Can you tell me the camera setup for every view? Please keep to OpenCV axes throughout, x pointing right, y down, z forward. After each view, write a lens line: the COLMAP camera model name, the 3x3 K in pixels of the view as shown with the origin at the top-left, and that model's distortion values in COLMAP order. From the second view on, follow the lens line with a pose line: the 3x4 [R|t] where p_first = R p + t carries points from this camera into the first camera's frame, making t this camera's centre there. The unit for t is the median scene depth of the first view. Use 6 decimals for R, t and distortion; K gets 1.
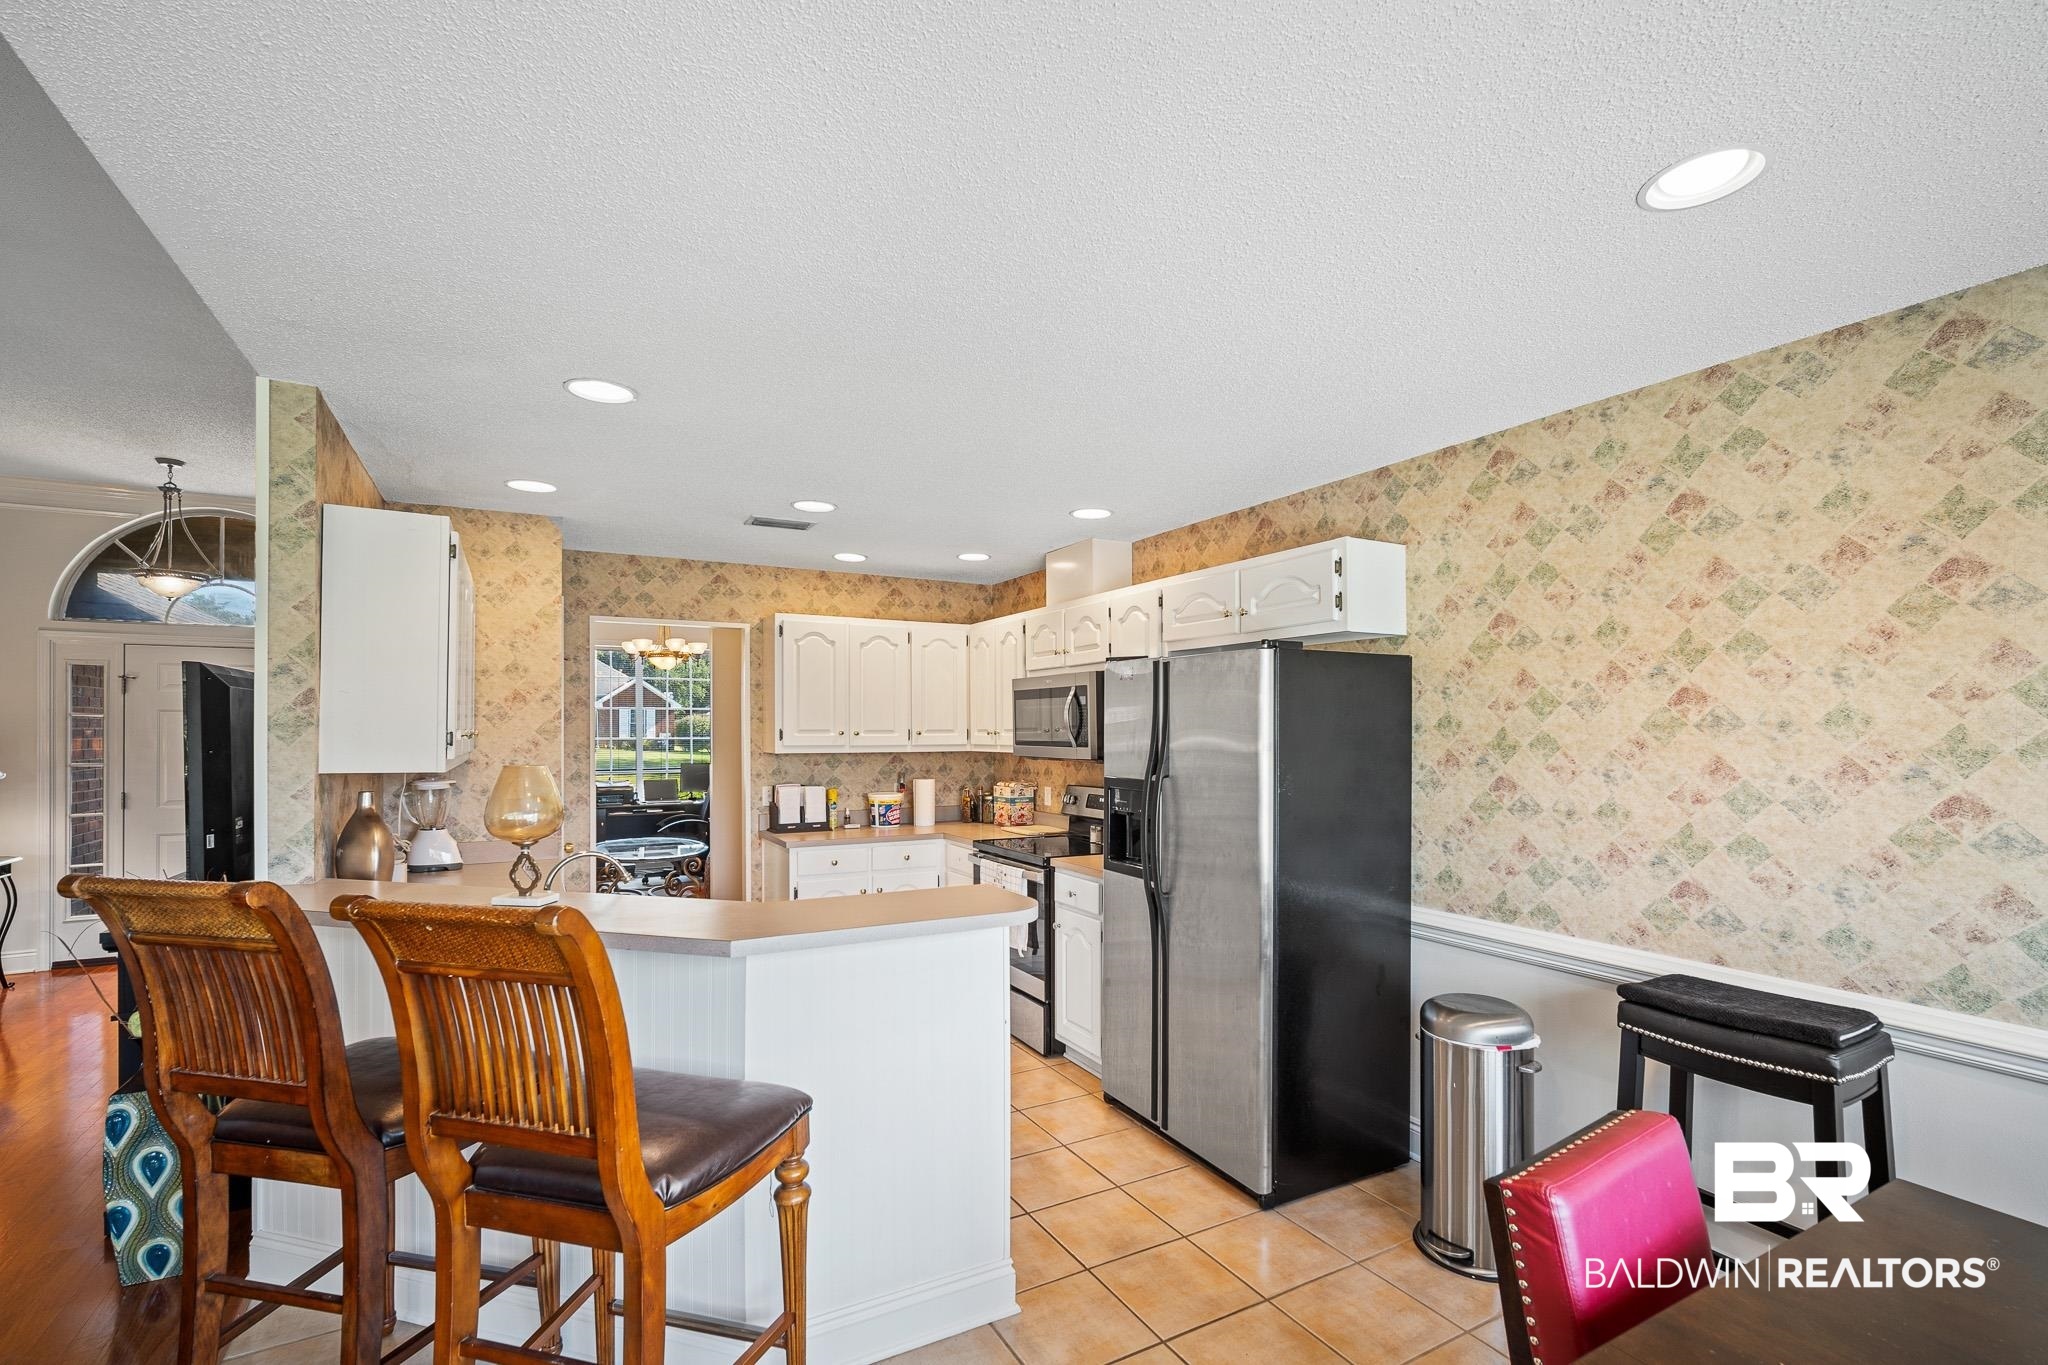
lens RADIAL K [[906.8, 0, 1022.1], [0, 906.8, 725.4], [0, 0, 1]] dist [-0.009974, 0.001674]
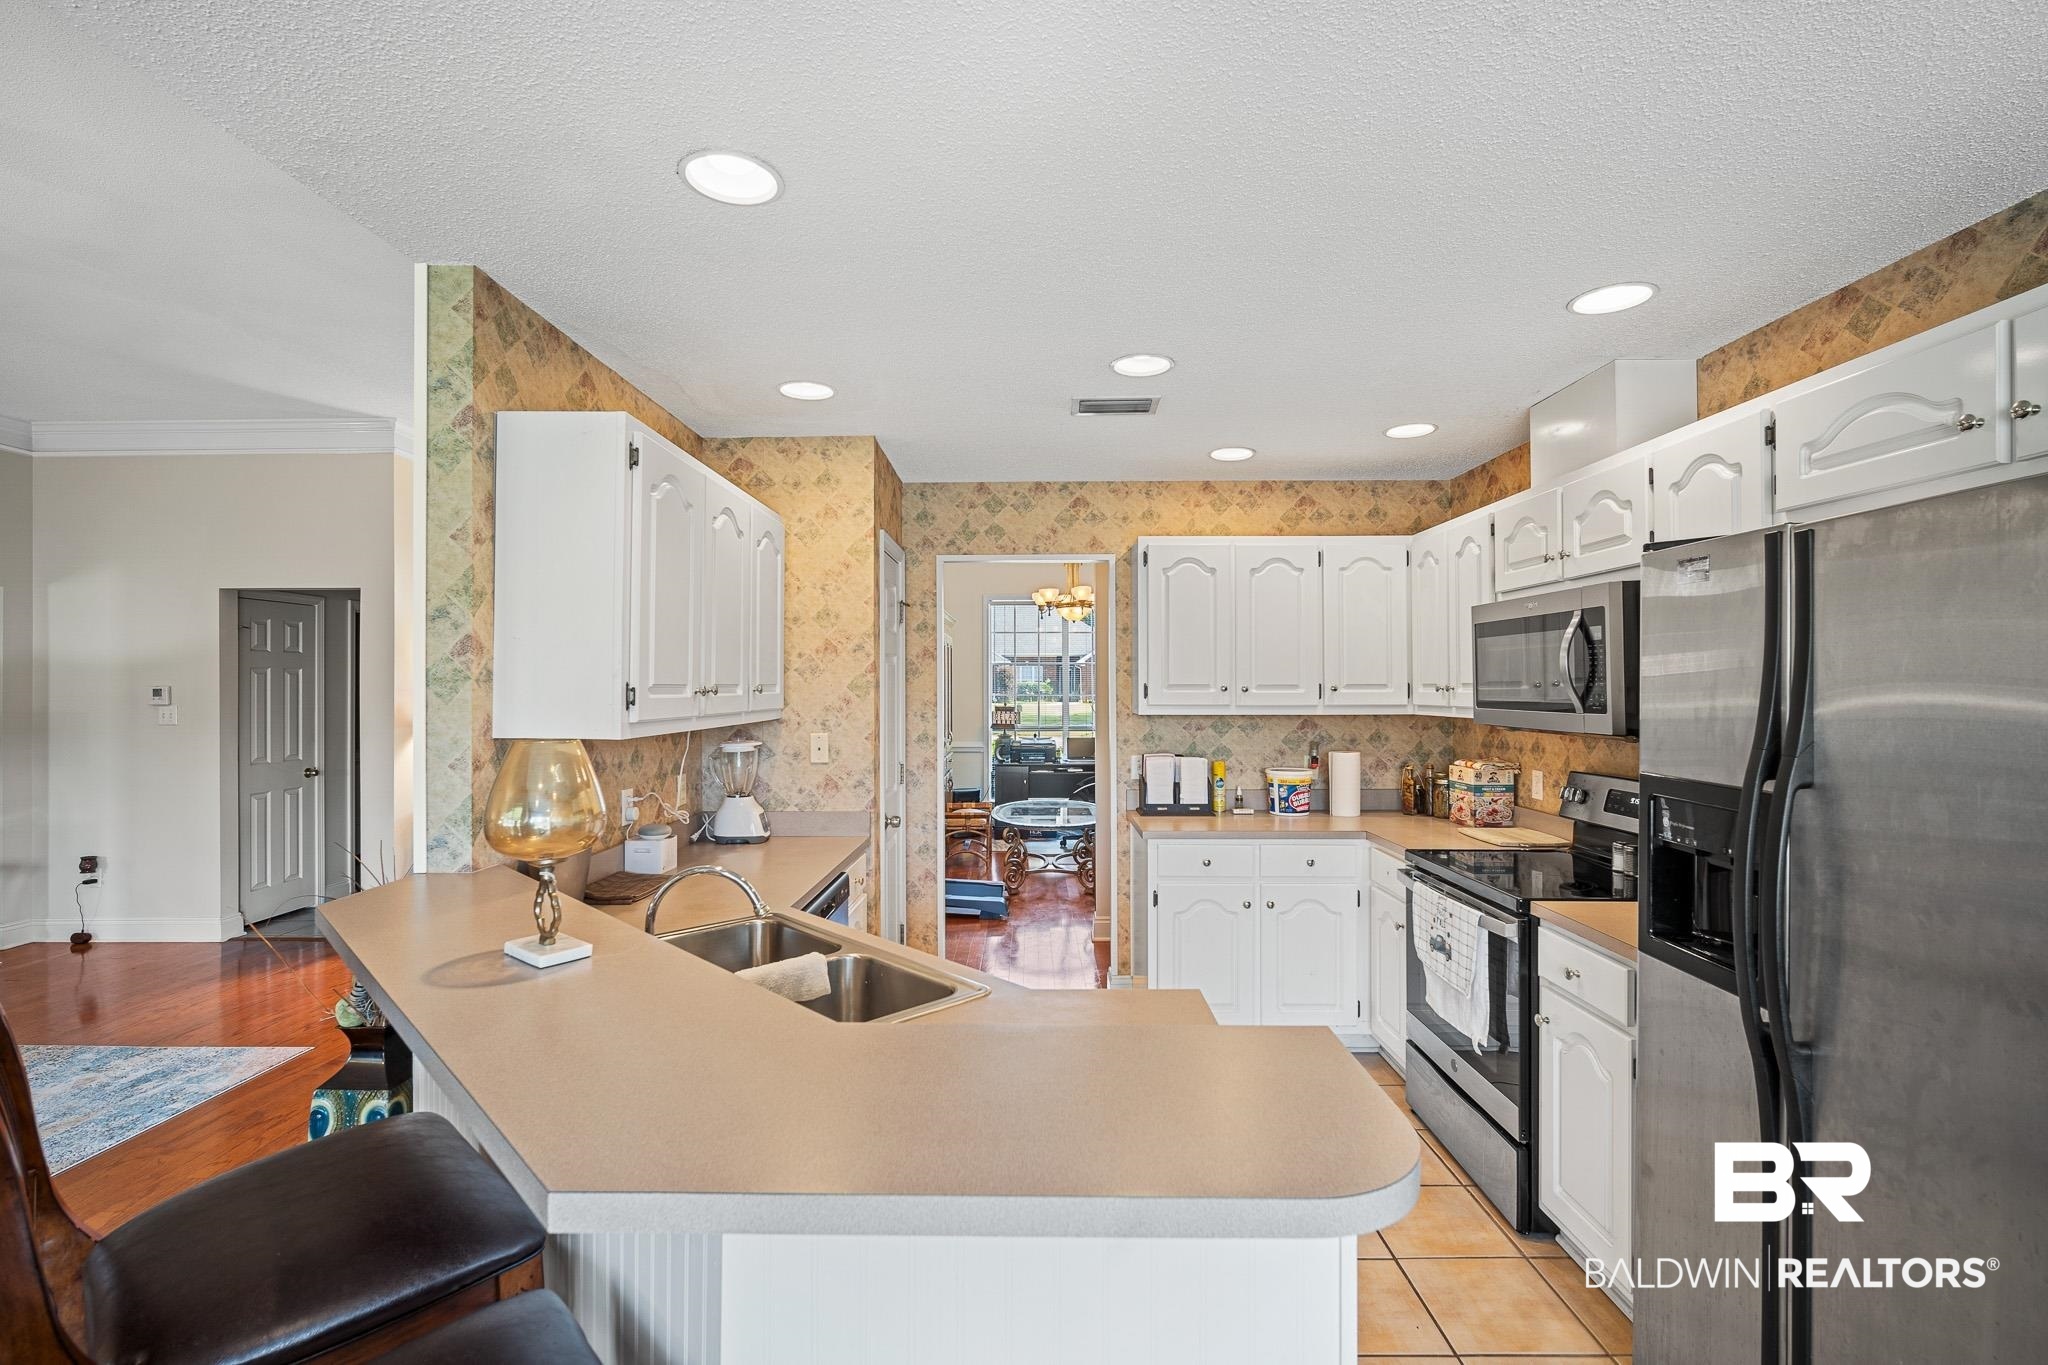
lens RADIAL K [[906.8, 0, 1020.9], [0, 906.8, 686.3], [0, 0, 1]] dist [-0.009974, 0.001674]
pose [[0.871743, -0.001557, -0.489961, 0.028695], [0.004417, 0.999979, 0.004681, 0.002428], [0.489944, -0.006245, 0.871732, 0.309390]]
